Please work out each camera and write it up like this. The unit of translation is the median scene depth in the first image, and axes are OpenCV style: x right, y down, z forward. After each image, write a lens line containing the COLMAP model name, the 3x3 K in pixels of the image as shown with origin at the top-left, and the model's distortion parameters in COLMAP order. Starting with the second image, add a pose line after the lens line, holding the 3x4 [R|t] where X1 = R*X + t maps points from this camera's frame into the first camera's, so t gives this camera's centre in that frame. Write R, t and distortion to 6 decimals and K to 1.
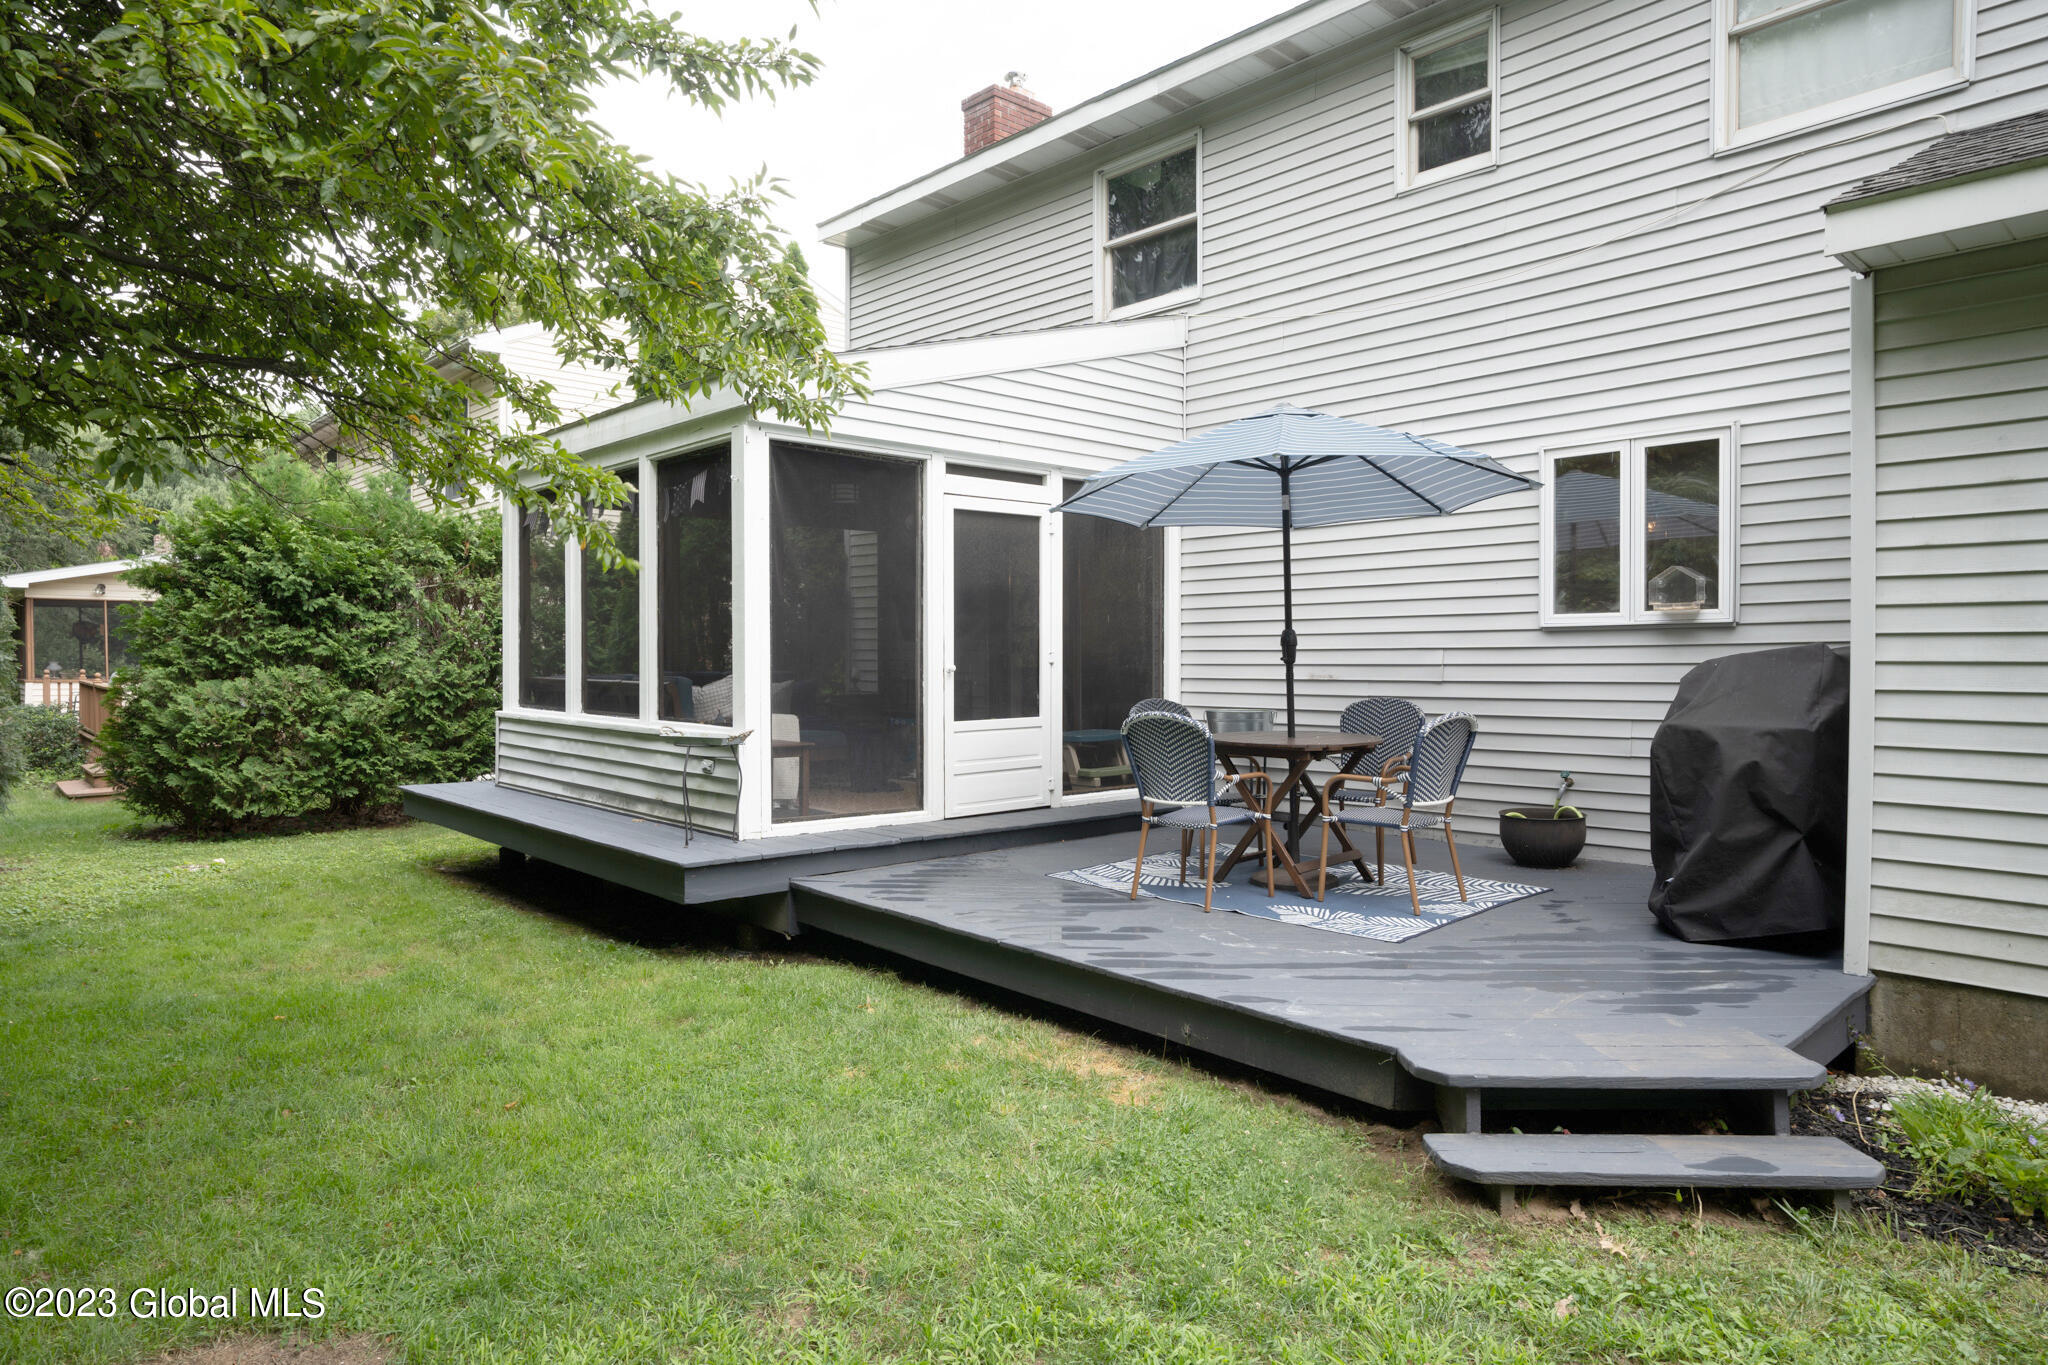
lens RADIAL K [[1242.2, 0, 1024.0], [0, 1242.2, 682.5], [0, 0, 1]] dist [-0.001303, -0.000367]
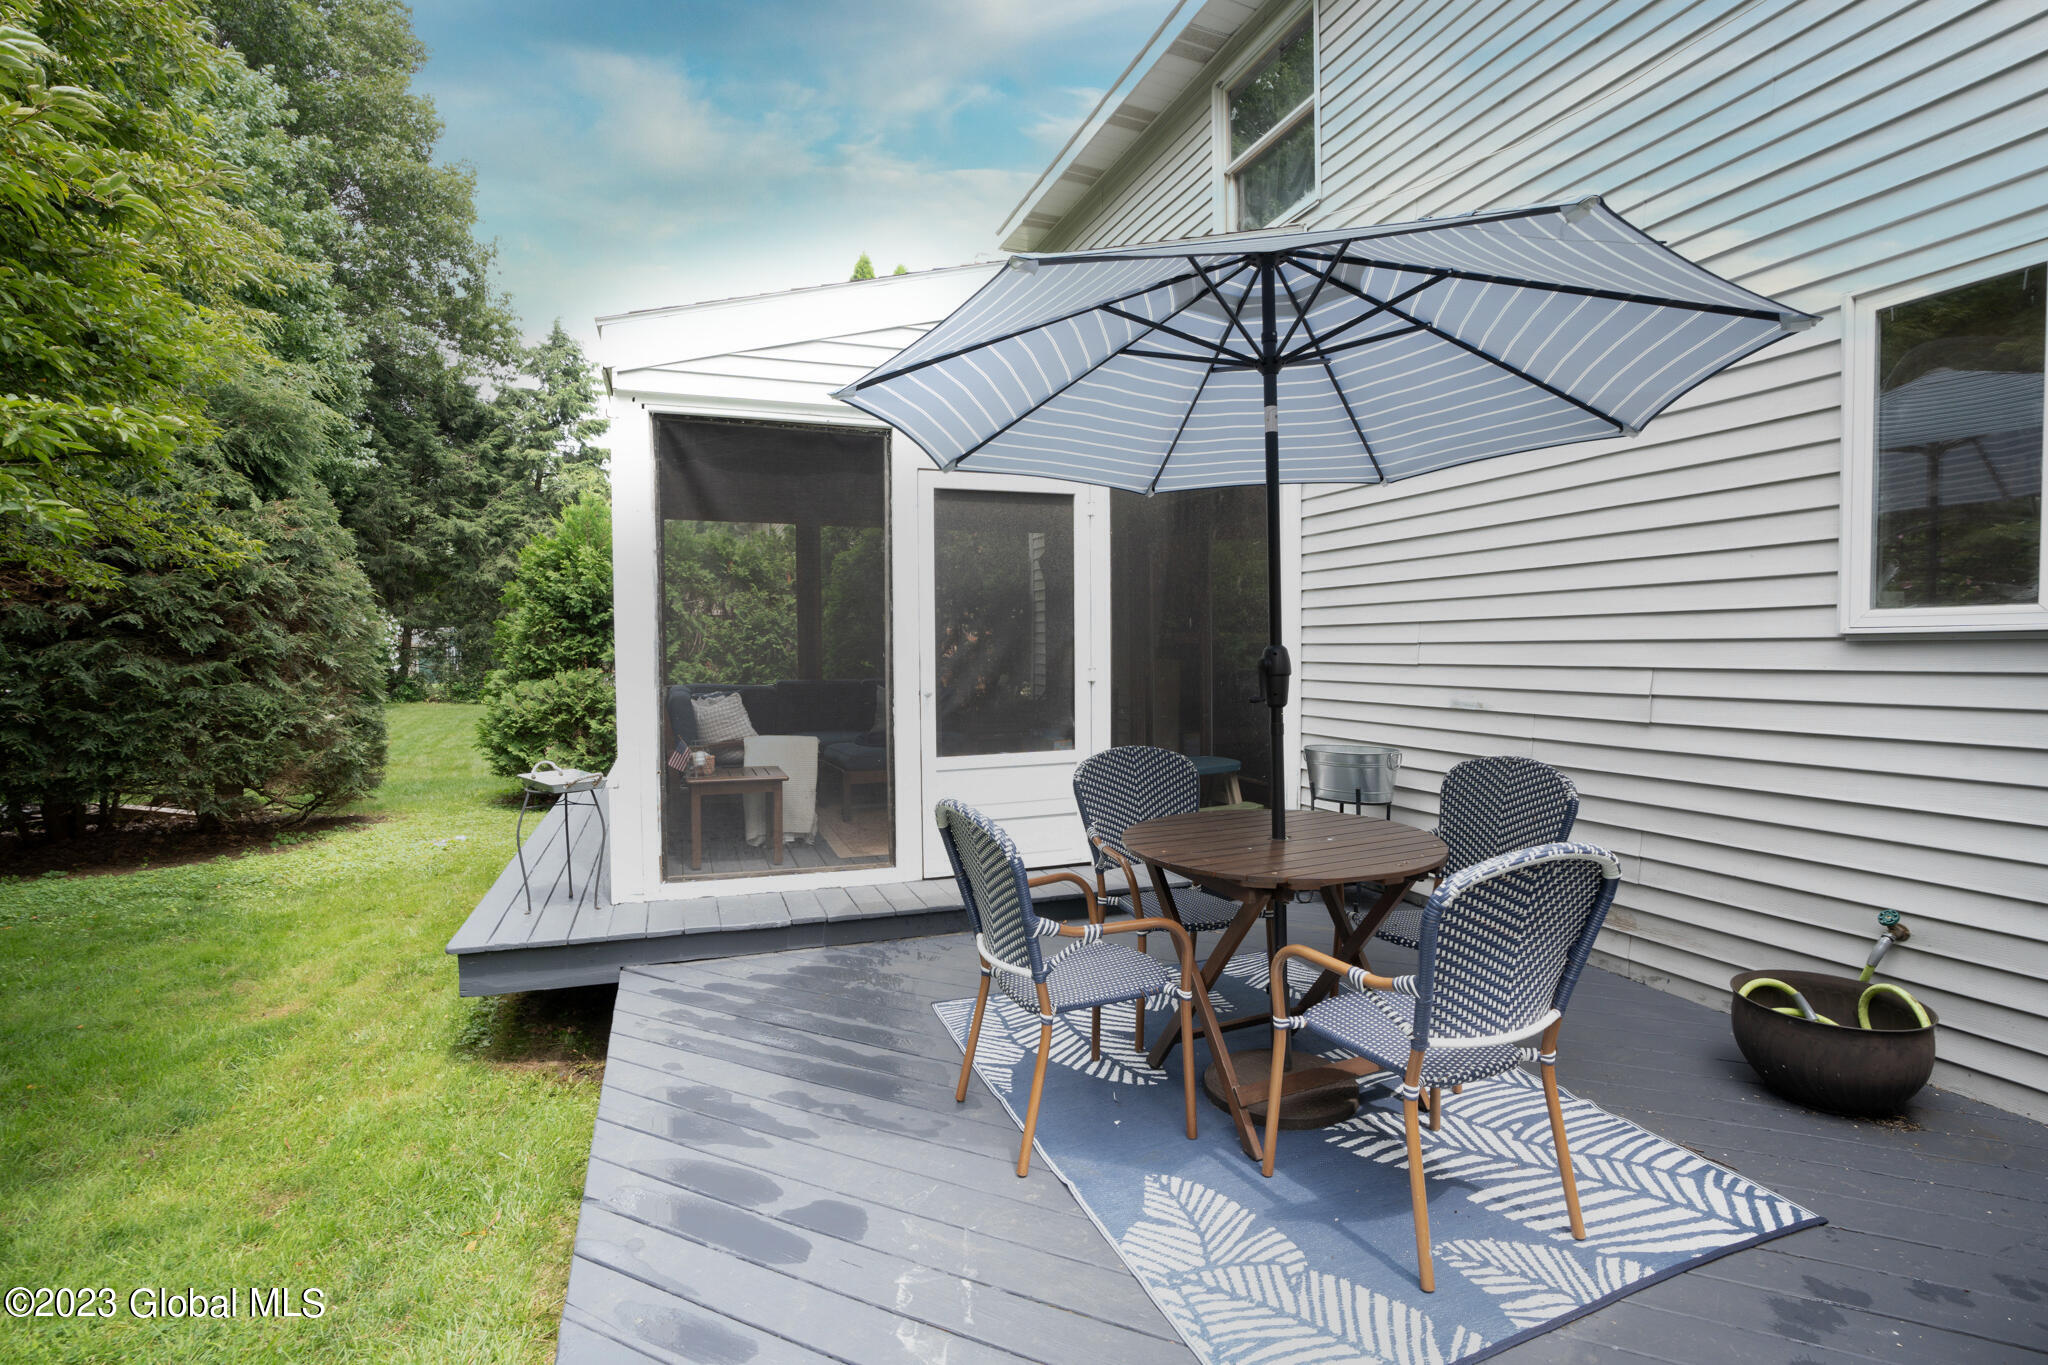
lens RADIAL K [[860.5, 0, 1118.7], [0, 860.5, 673.7], [0, 0, 1]] dist [-0.066316, 0.035244]
pose [[0.928847, 0.008979, -0.370356, 0.247274], [-0.001759, 0.999802, 0.019828, -0.032295], [0.370460, -0.017766, 0.928678, 0.522490]]
